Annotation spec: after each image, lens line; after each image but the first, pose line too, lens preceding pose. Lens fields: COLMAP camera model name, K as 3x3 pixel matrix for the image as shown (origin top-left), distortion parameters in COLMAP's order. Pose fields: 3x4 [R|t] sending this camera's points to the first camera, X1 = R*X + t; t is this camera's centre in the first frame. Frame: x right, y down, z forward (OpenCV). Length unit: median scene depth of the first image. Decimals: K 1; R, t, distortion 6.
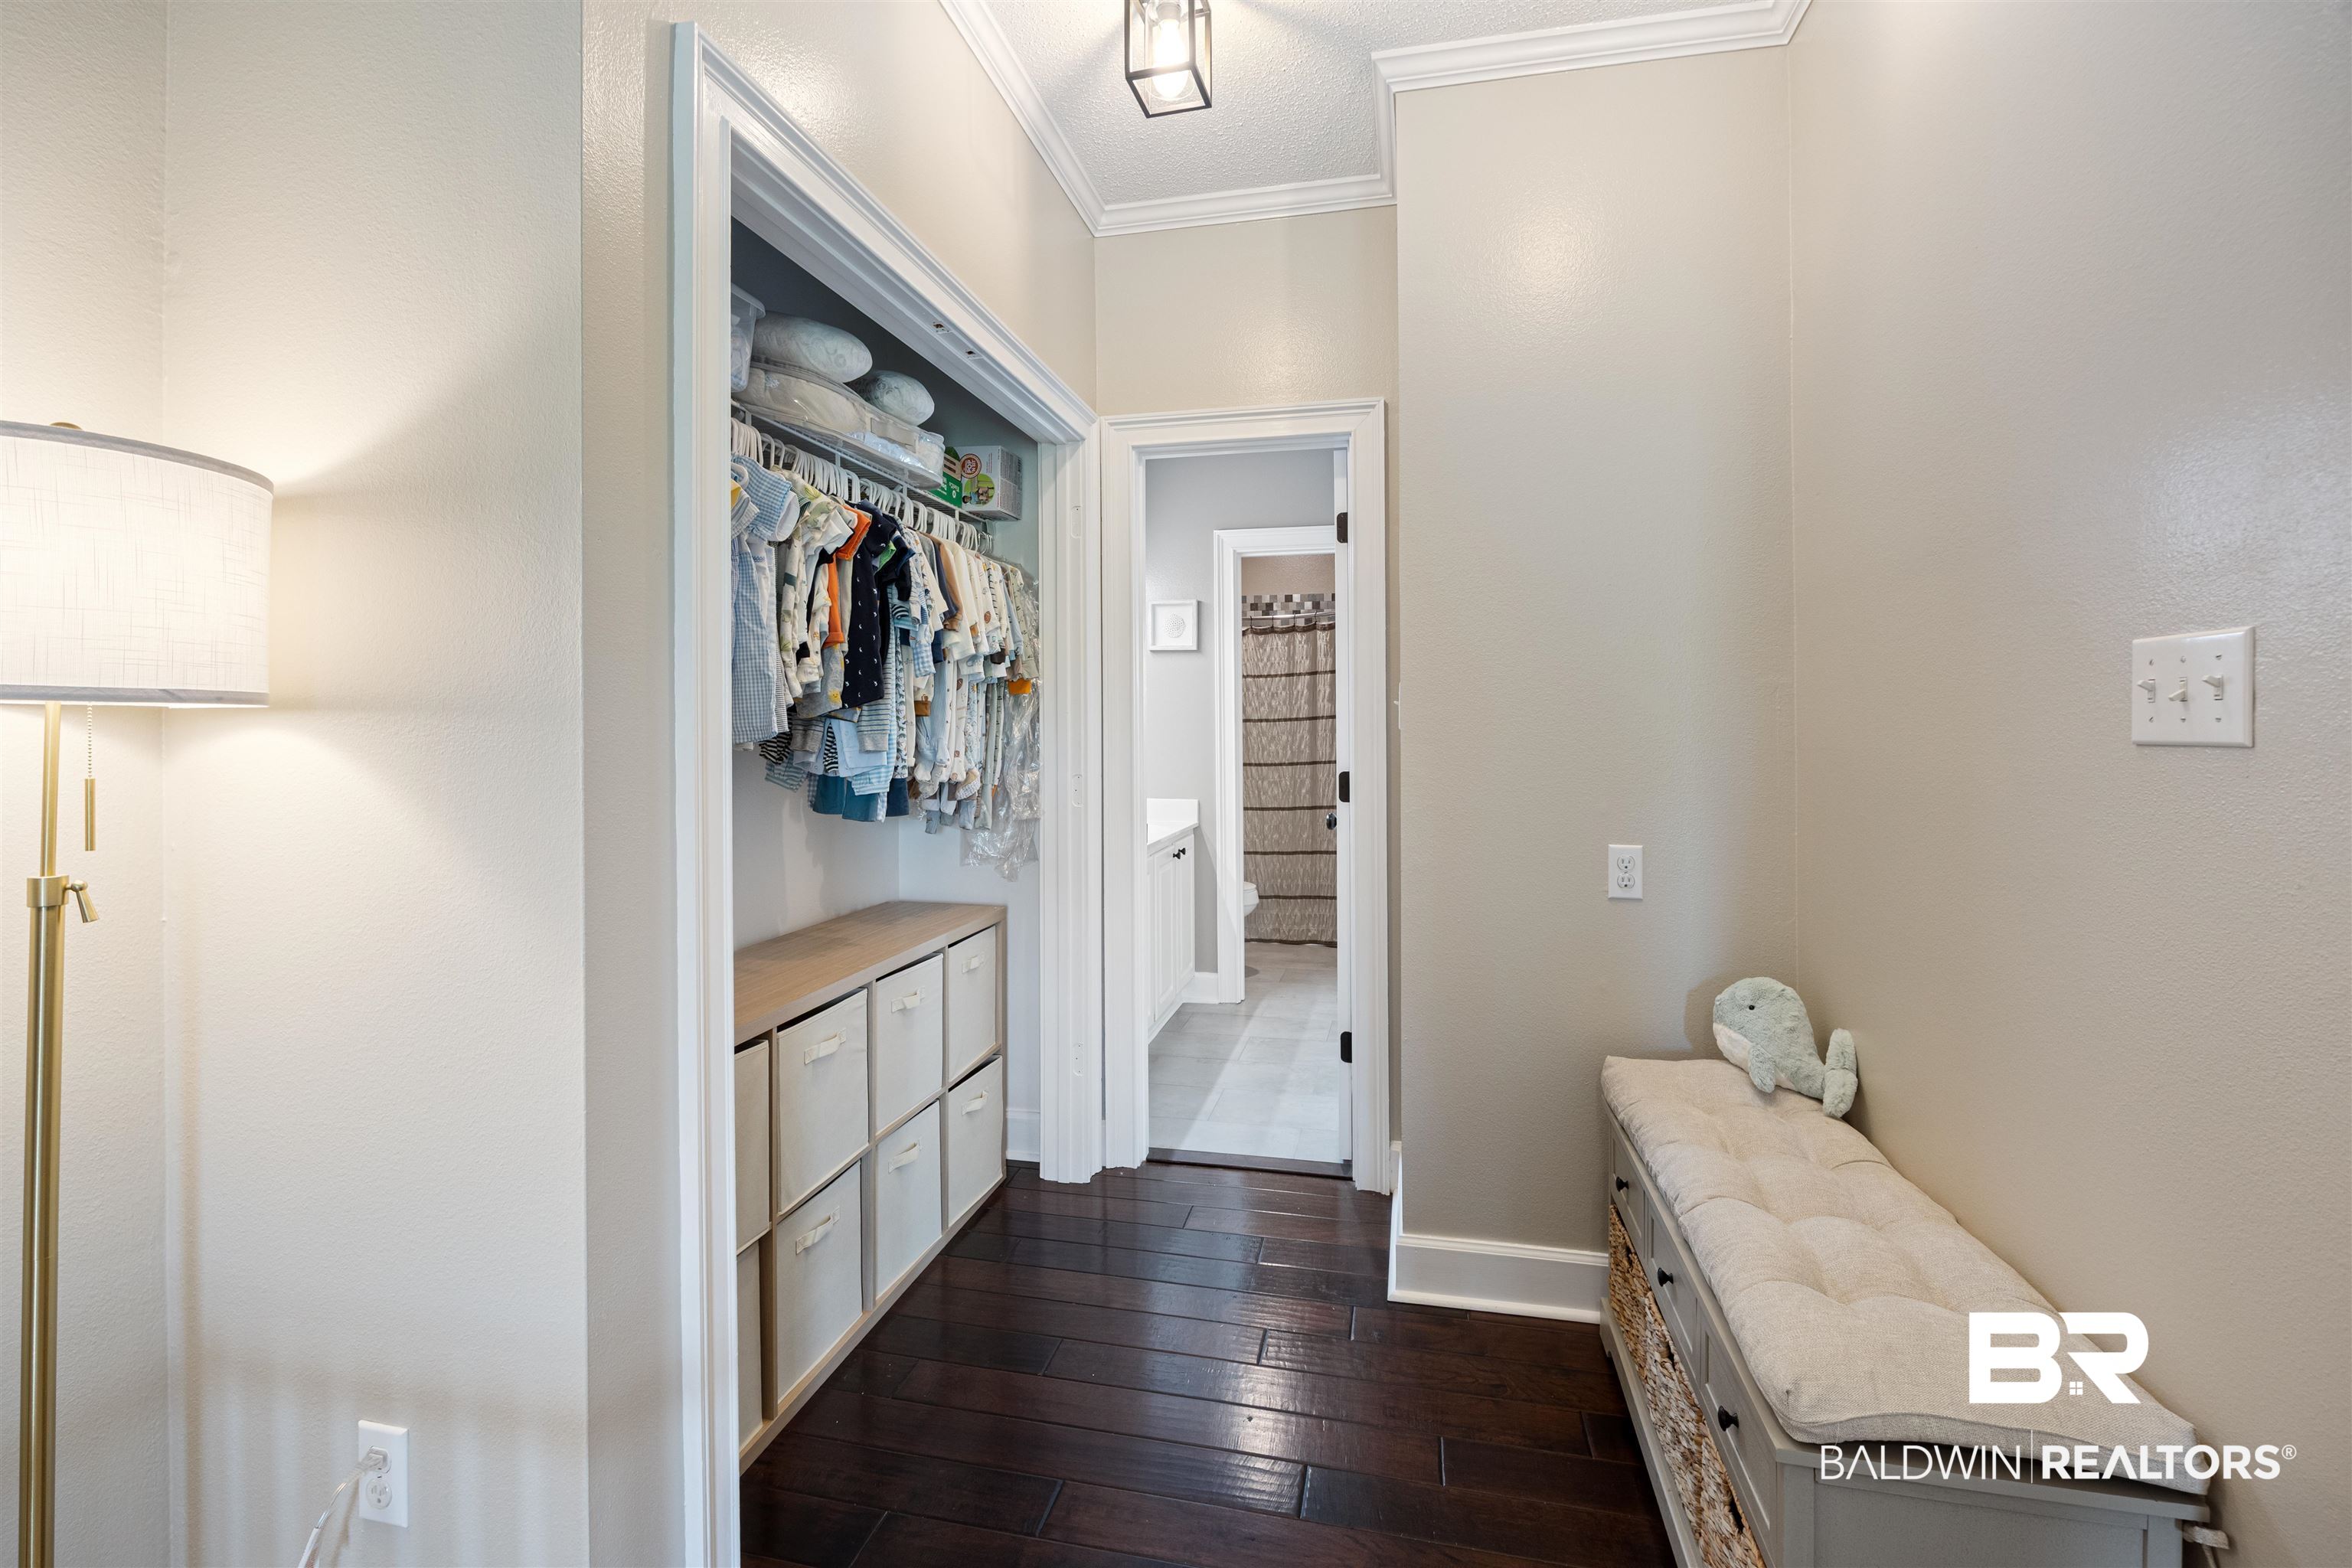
lens RADIAL K [[1032.9, 0, 1161.8], [0, 1032.9, 748.4], [0, 0, 1]] dist [-0.015078, -0.000067]
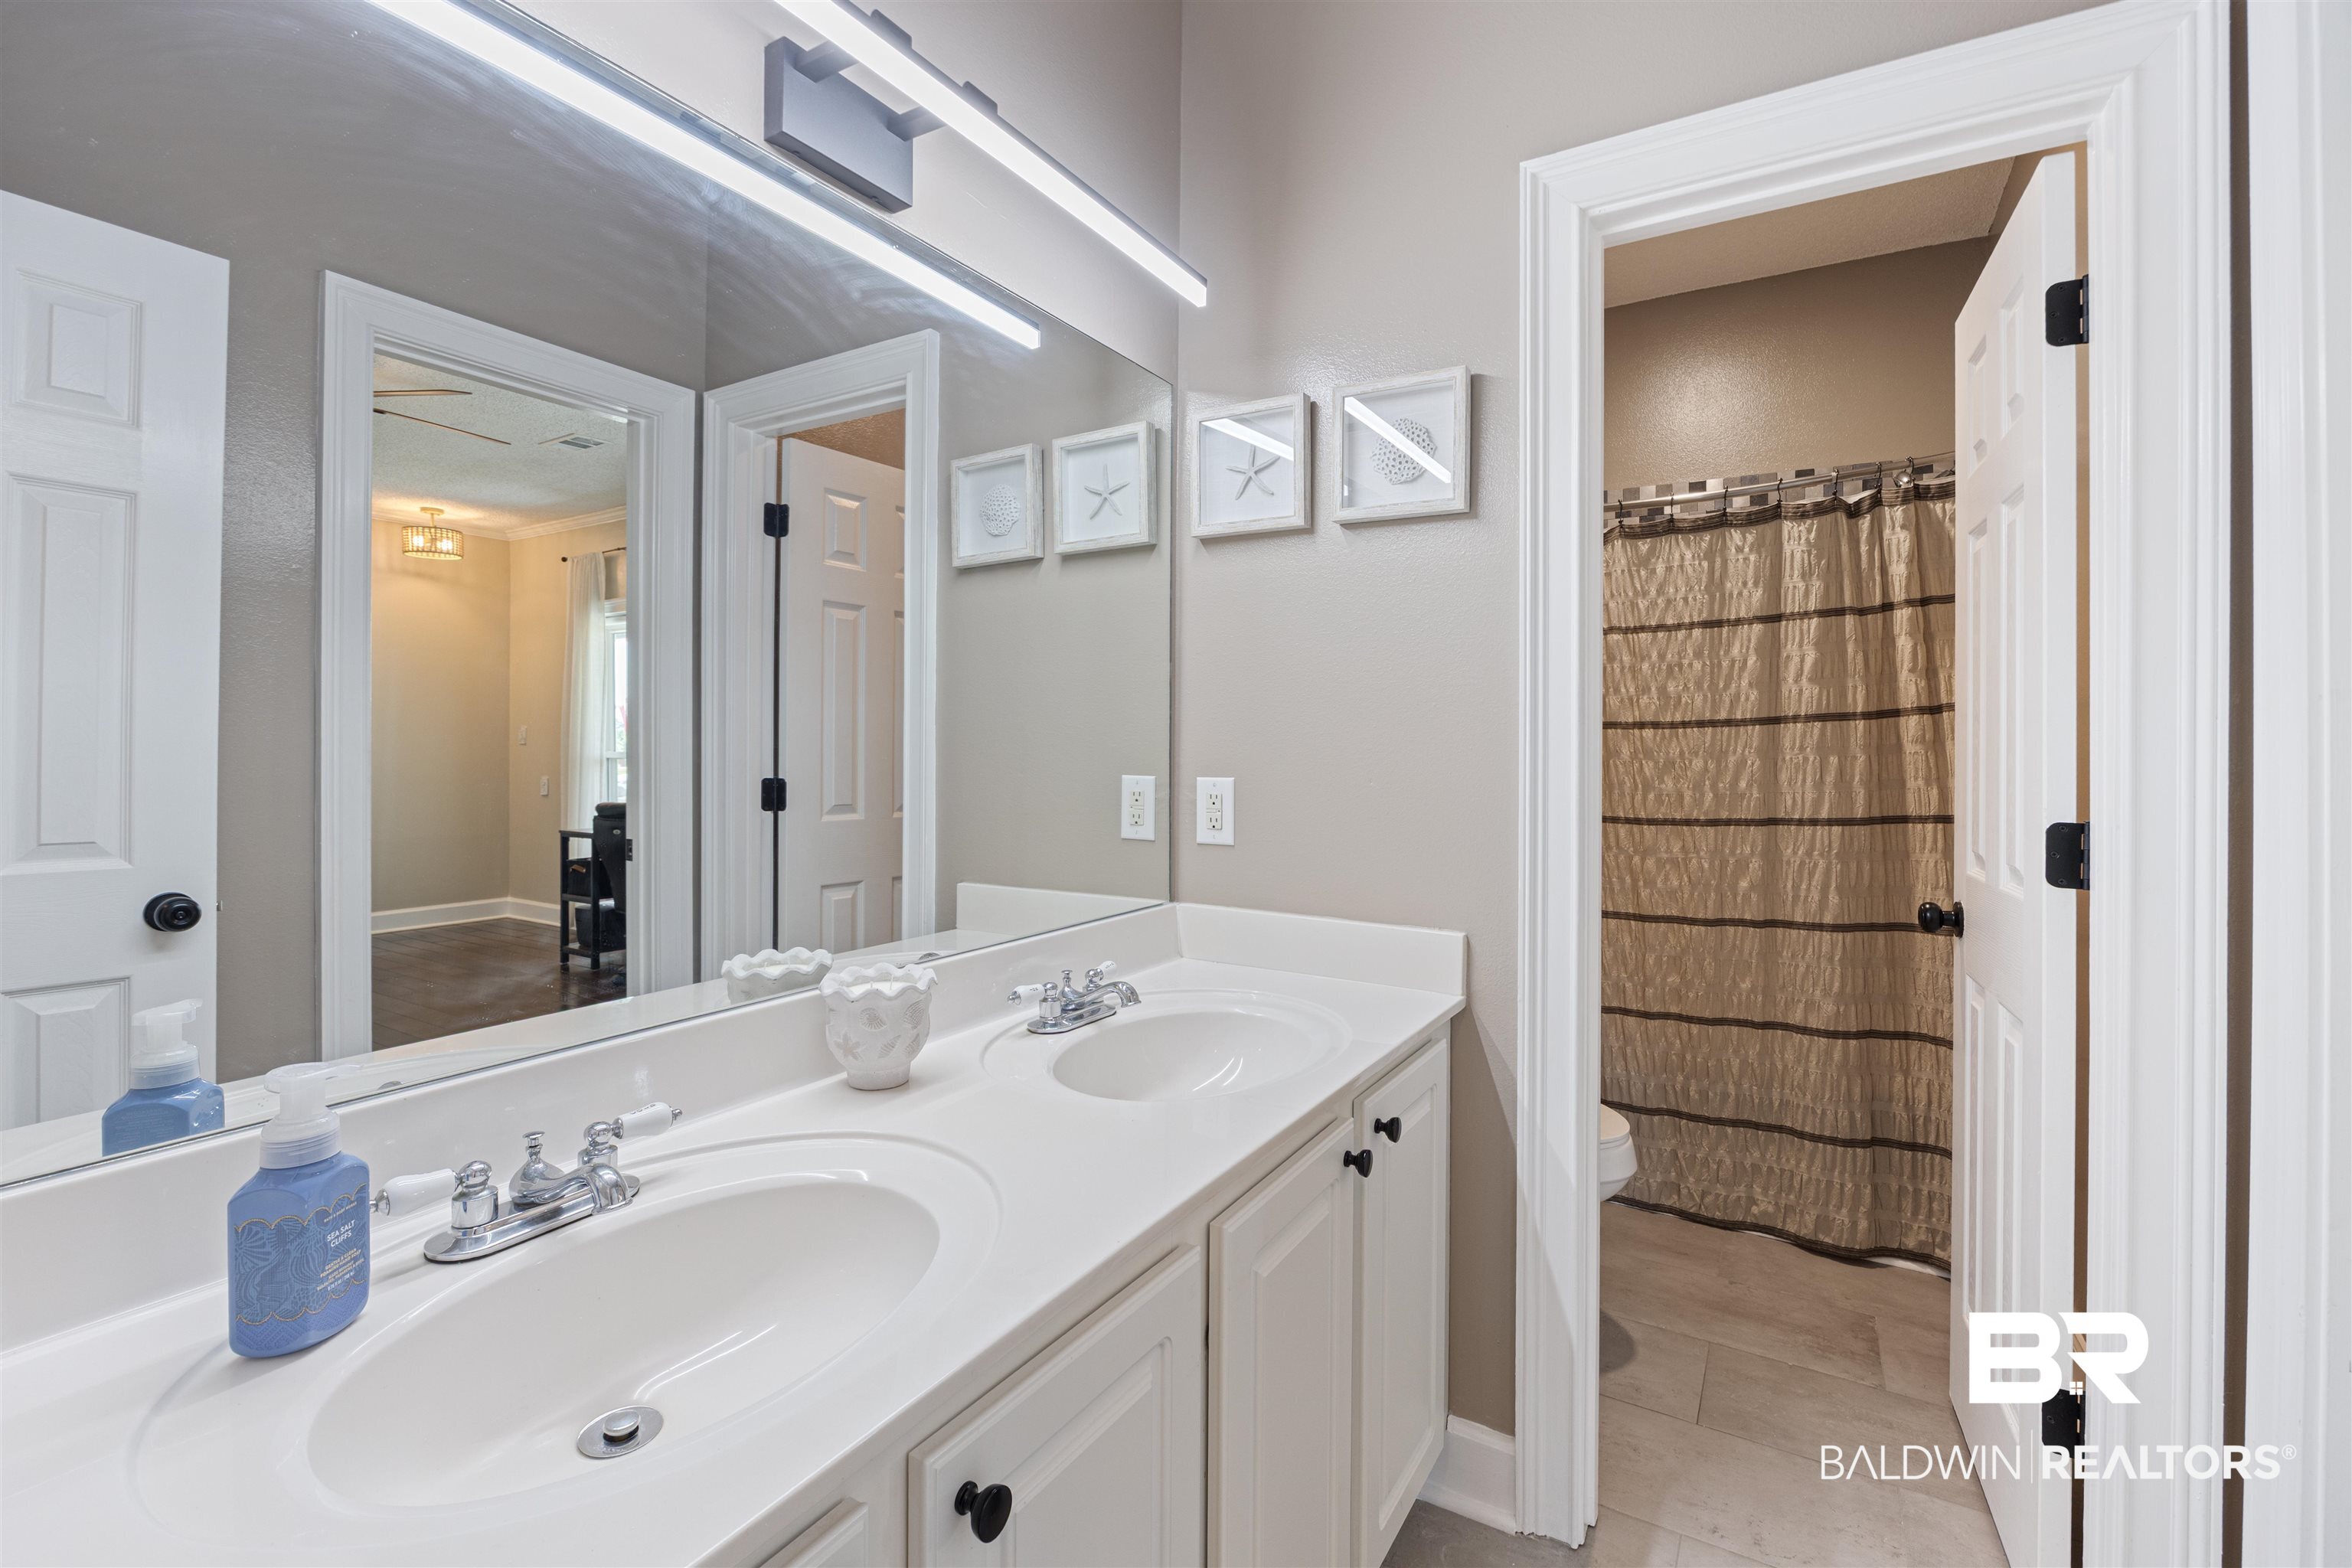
lens RADIAL K [[1032.9, 0, 1161.8], [0, 1032.9, 748.4], [0, 0, 1]] dist [-0.015078, -0.000067]
pose [[0.950274, 0.012933, -0.311147, 0.047049], [-0.019289, 0.999663, -0.017357, -0.006112], [0.310817, 0.022495, 0.950203, 0.652802]]
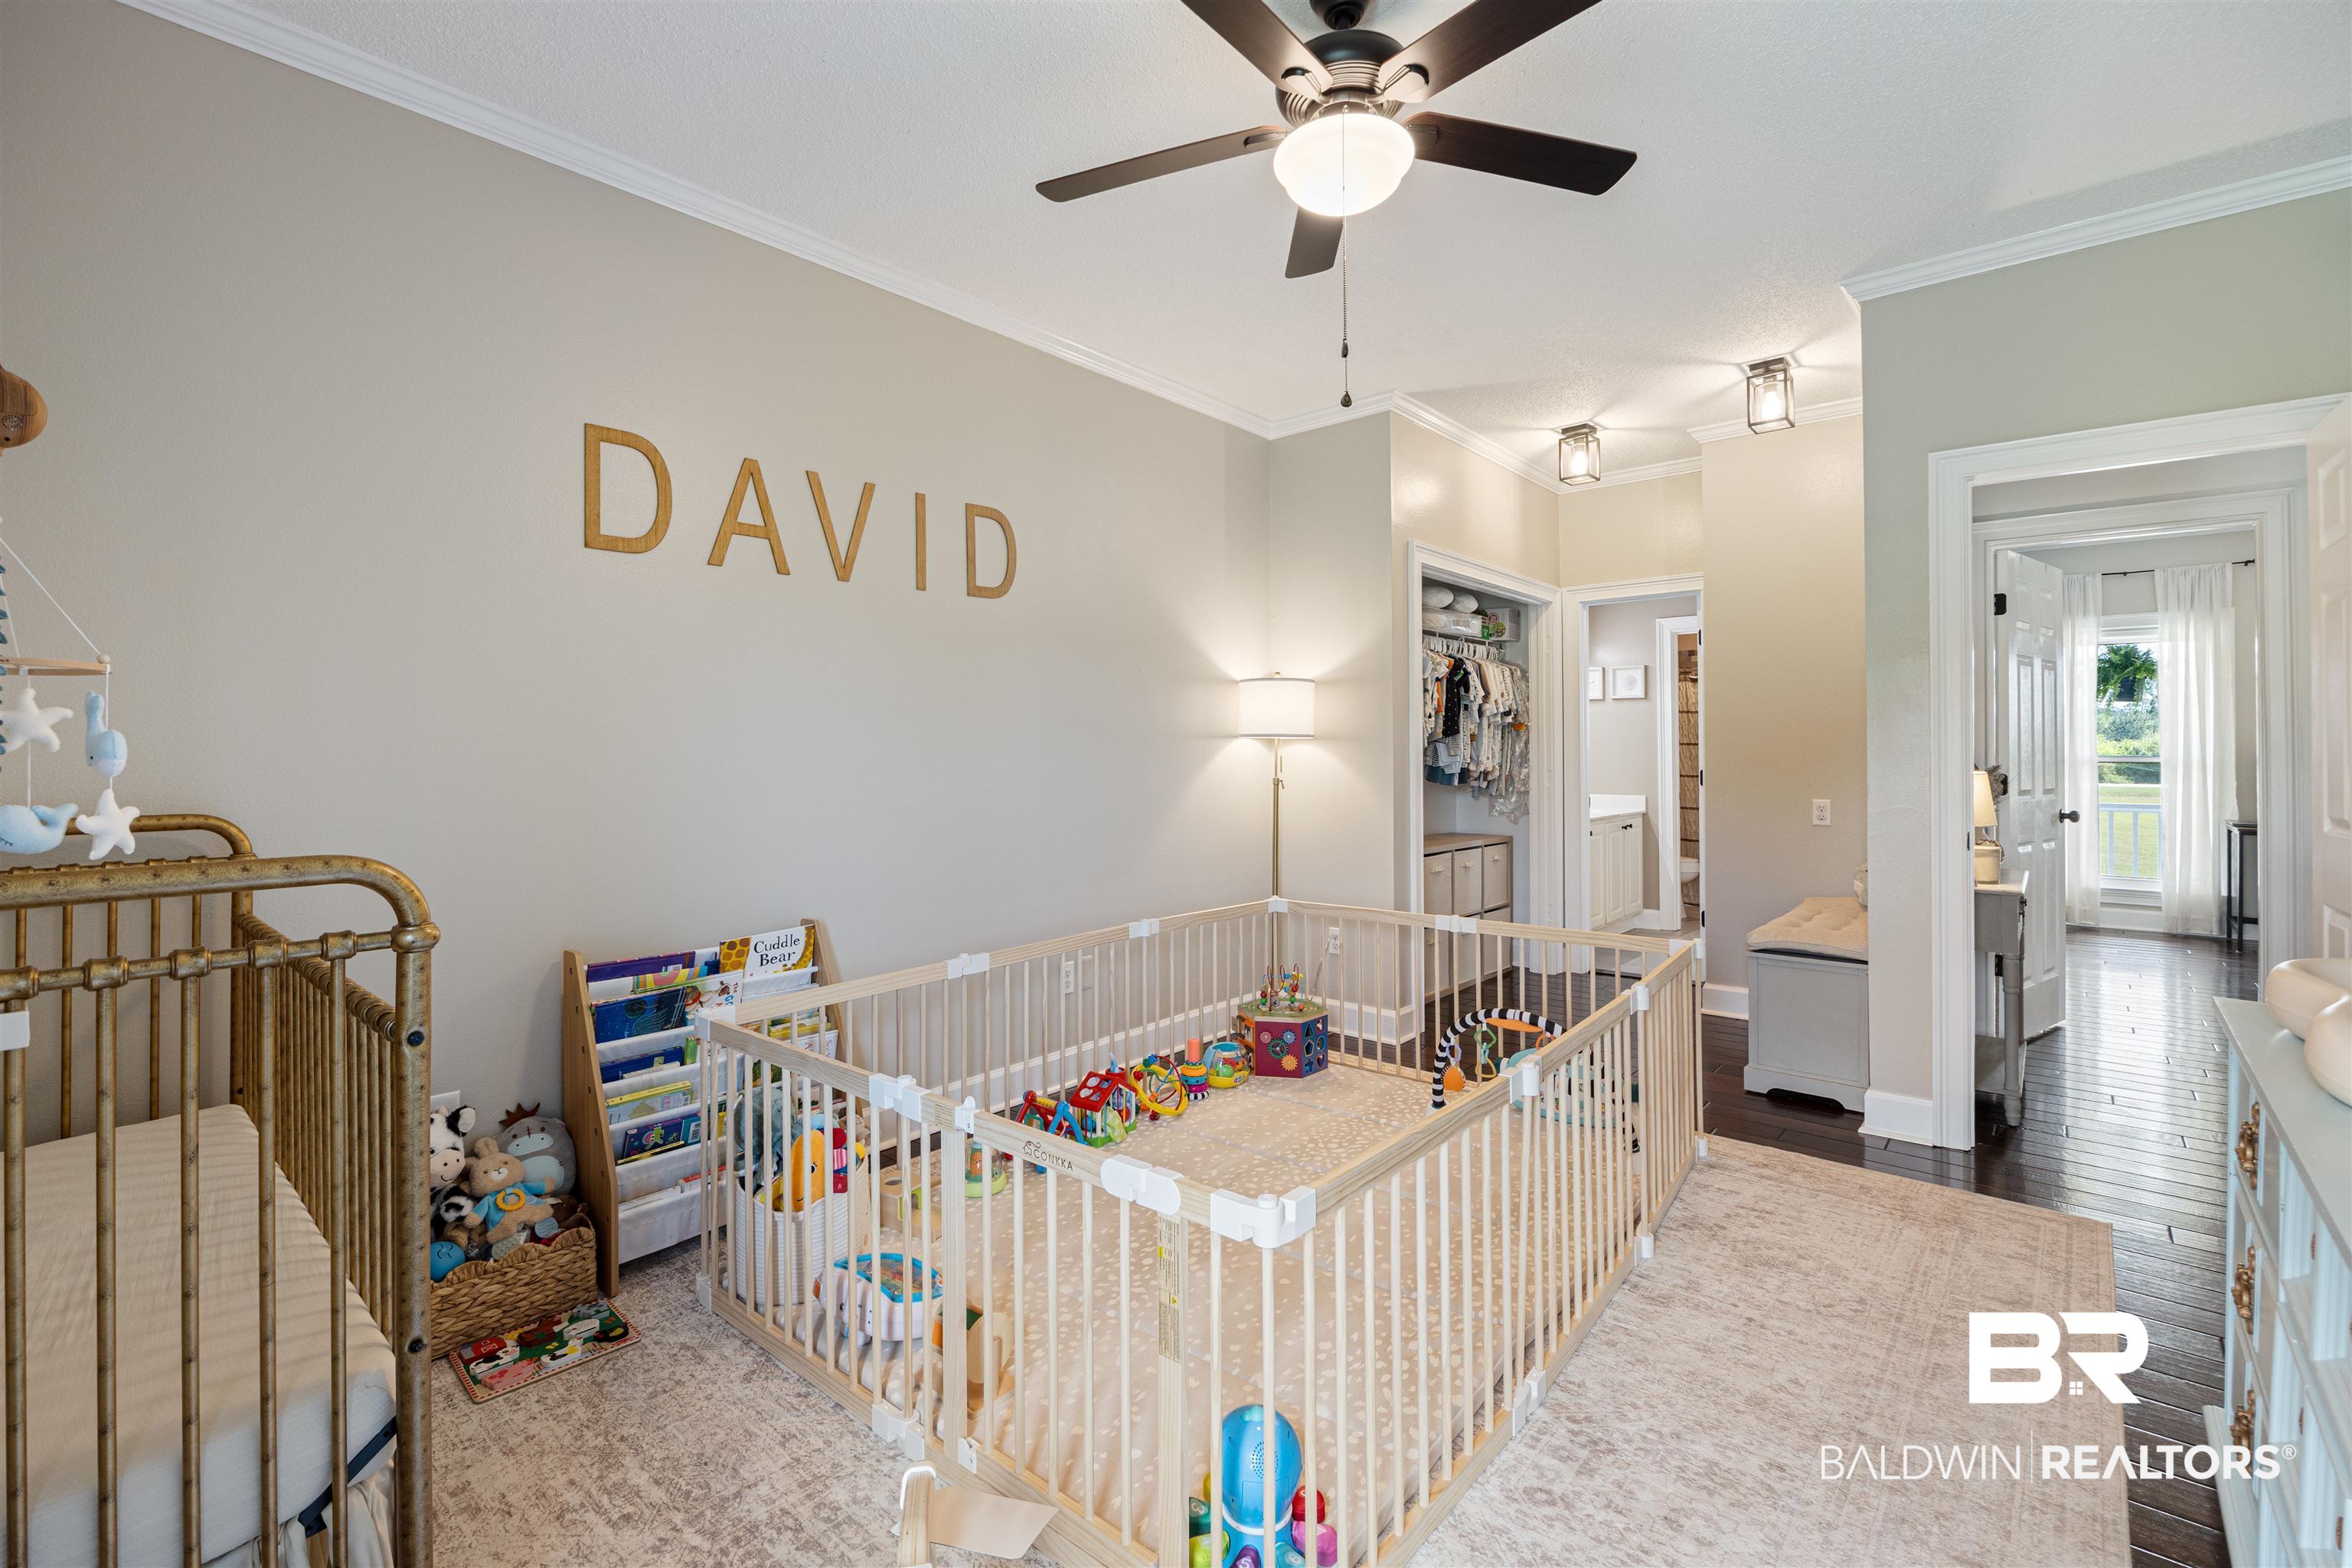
lens RADIAL K [[1032.9, 0, 1161.8], [0, 1032.9, 748.4], [0, 0, 1]] dist [-0.015078, -0.000067]
pose [[0.883947, -0.006995, -0.467535, 0.118911], [-0.007266, 0.999562, -0.028692, 0.029321], [0.467531, 0.028759, 0.883509, -0.703849]]
